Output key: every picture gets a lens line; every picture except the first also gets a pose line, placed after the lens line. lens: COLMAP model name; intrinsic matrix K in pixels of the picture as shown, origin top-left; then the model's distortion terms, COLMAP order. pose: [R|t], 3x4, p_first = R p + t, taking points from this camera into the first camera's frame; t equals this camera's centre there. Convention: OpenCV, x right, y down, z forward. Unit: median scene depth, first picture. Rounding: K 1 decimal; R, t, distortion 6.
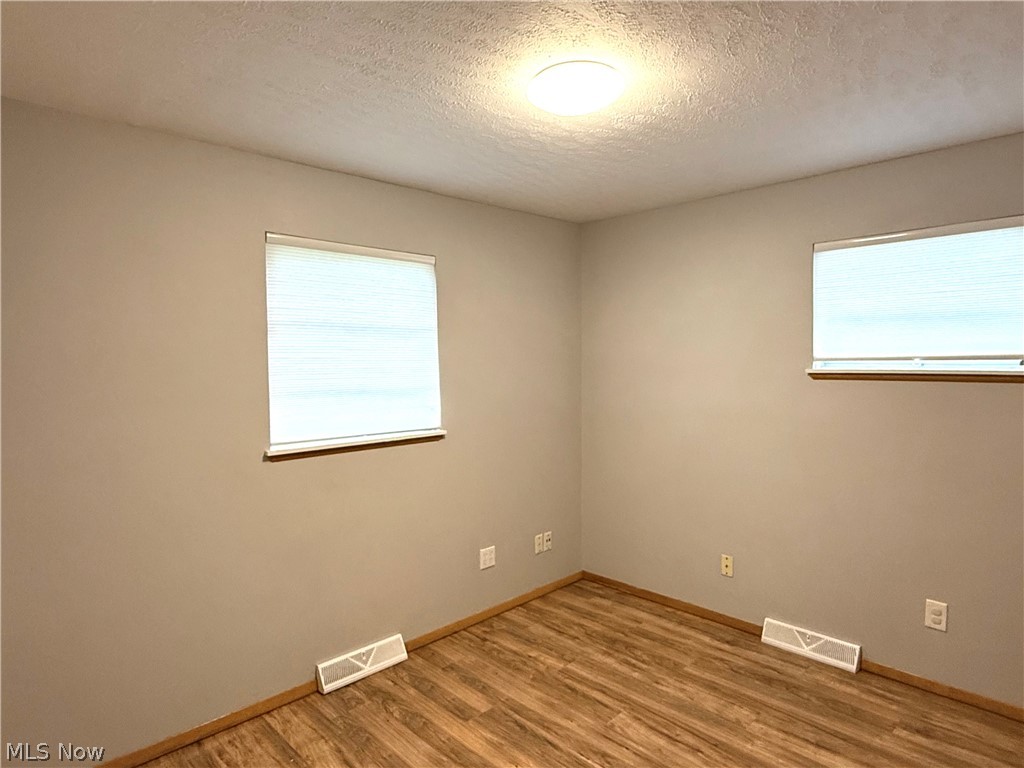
lens RADIAL K [[576.6, 0, 510.0], [0, 576.6, 387.7], [0, 0, 1]] dist [-0.002785, 0.000453]
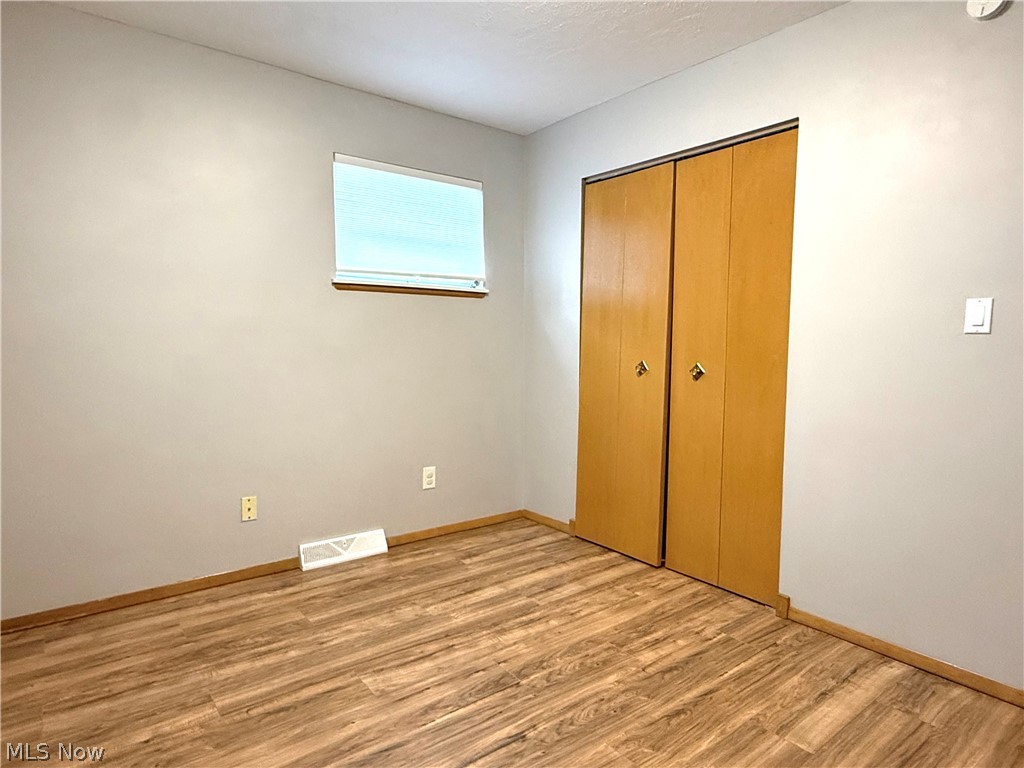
lens RADIAL K [[576.6, 0, 507.8], [0, 576.6, 387.0], [0, 0, 1]] dist [-0.002785, 0.000453]
pose [[0.144639, -0.073739, 0.986733, -0.467661], [0.032908, 0.997026, 0.069685, 0.101855], [-0.988937, 0.022393, 0.146636, 0.598328]]
